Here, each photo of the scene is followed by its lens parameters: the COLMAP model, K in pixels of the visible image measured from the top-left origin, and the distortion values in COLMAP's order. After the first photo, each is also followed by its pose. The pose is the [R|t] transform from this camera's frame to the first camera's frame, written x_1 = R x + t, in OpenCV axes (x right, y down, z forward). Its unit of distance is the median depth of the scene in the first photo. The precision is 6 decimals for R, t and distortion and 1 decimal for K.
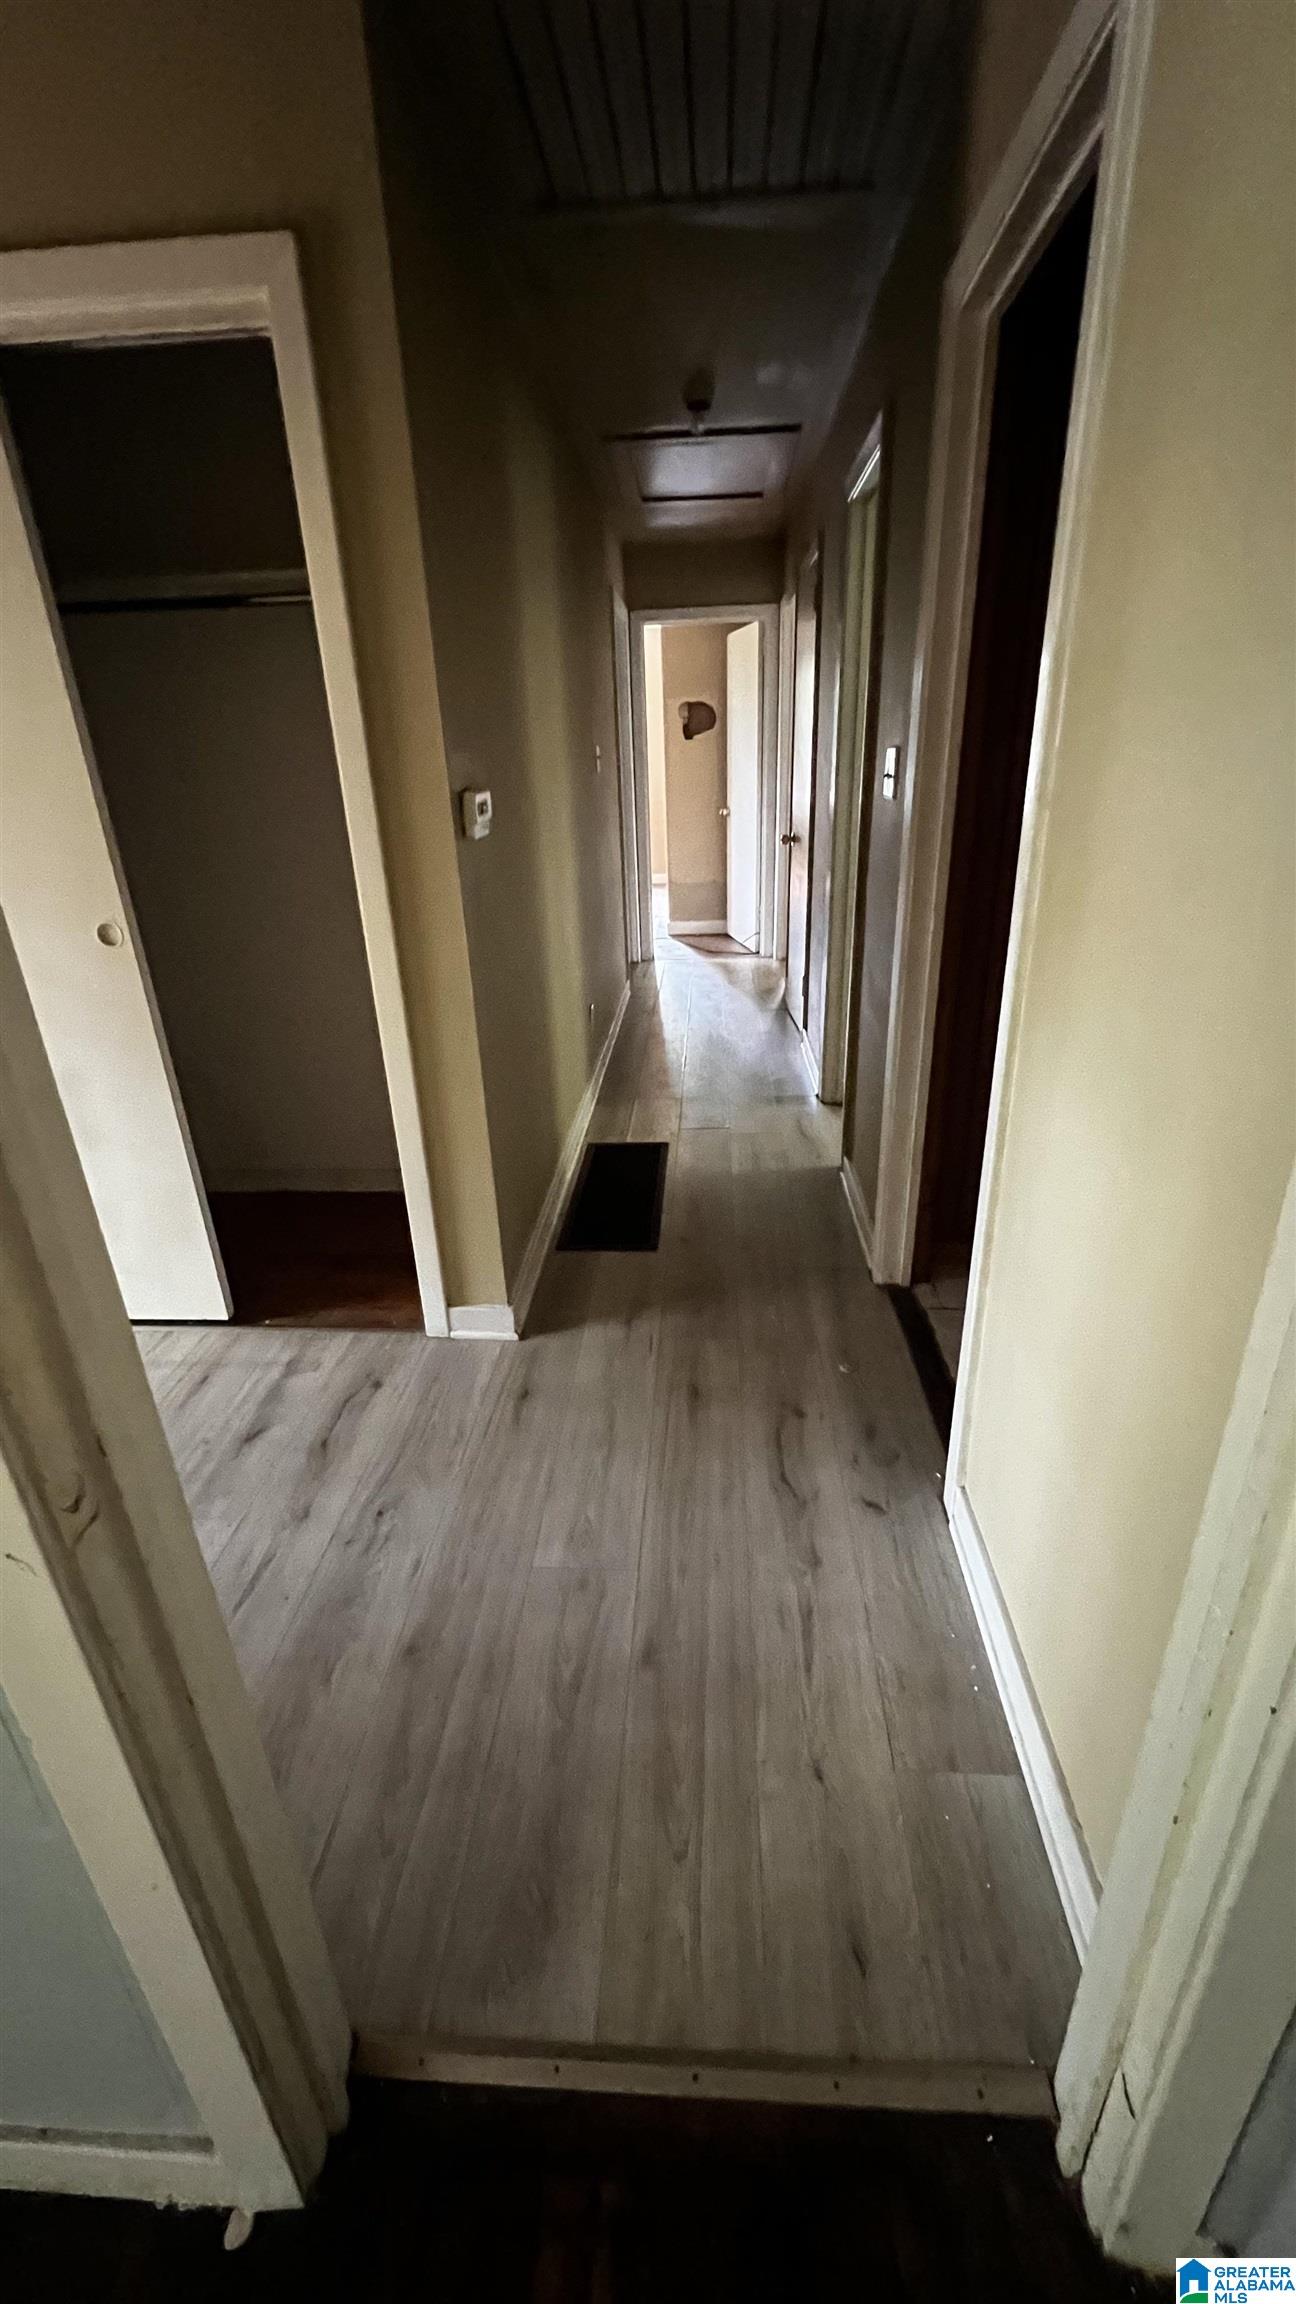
lens RADIAL K [[920.5, 0, 655.8], [0, 920.5, 1152.4], [0, 0, 1]] dist [-0.000724, 0.000517]
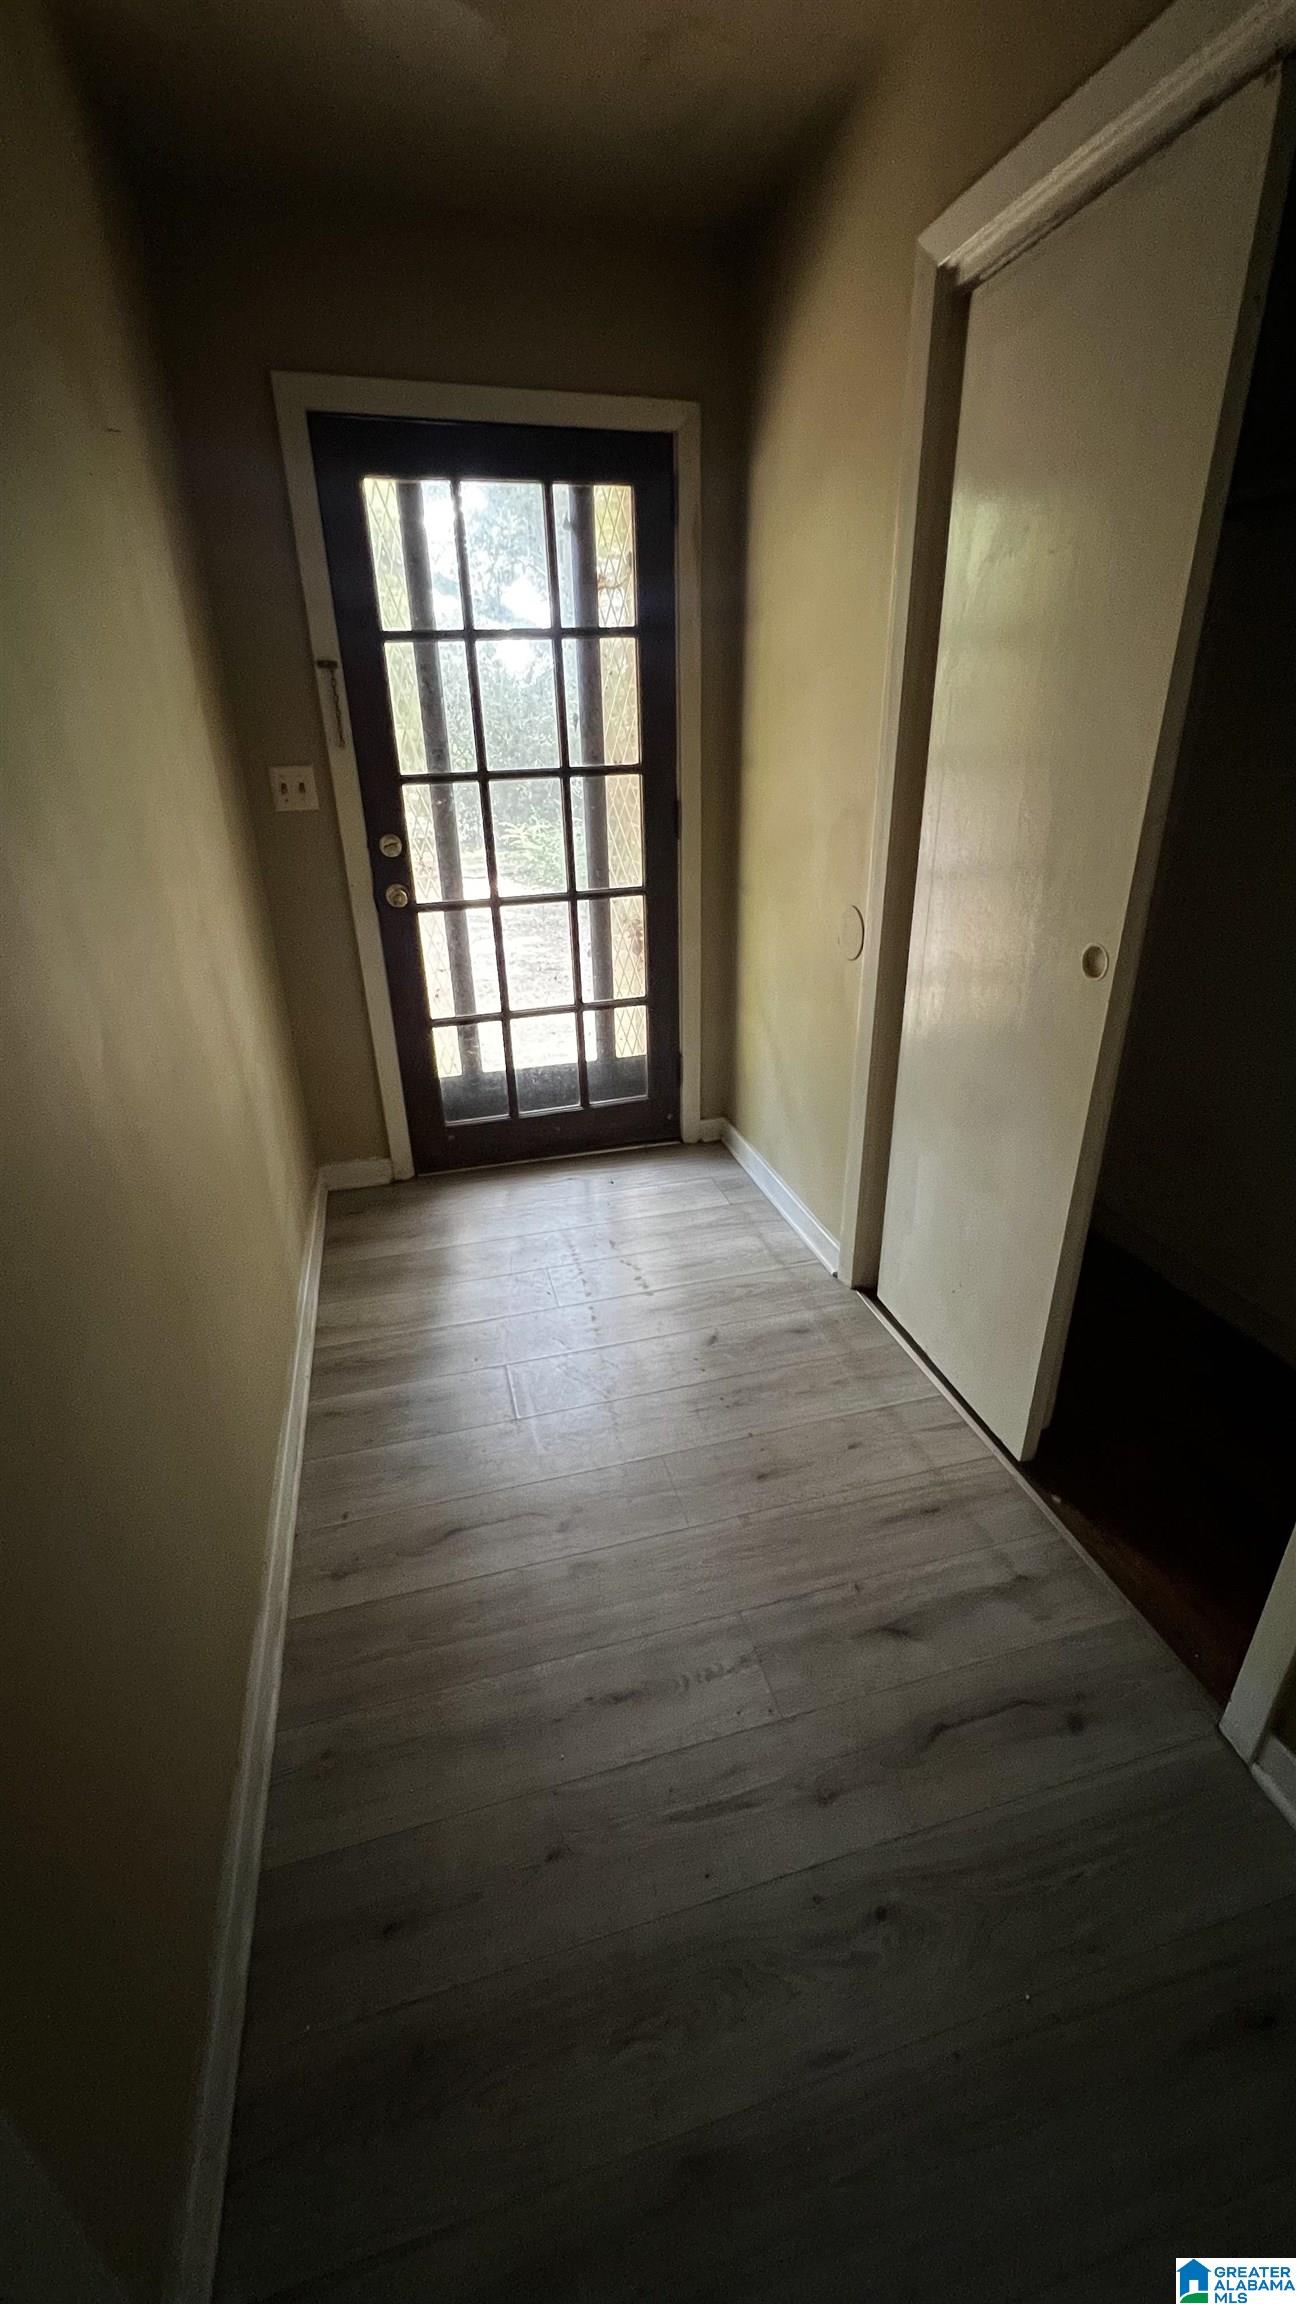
lens RADIAL K [[920.5, 0, 649.5], [0, 920.5, 1148.0], [0, 0, 1]] dist [-0.000724, 0.000517]
pose [[0.321419, 0.406828, -0.855091, -0.014413], [-0.368149, 0.885655, 0.282986, -0.171352], [0.872443, 0.223844, 0.434439, 0.373826]]
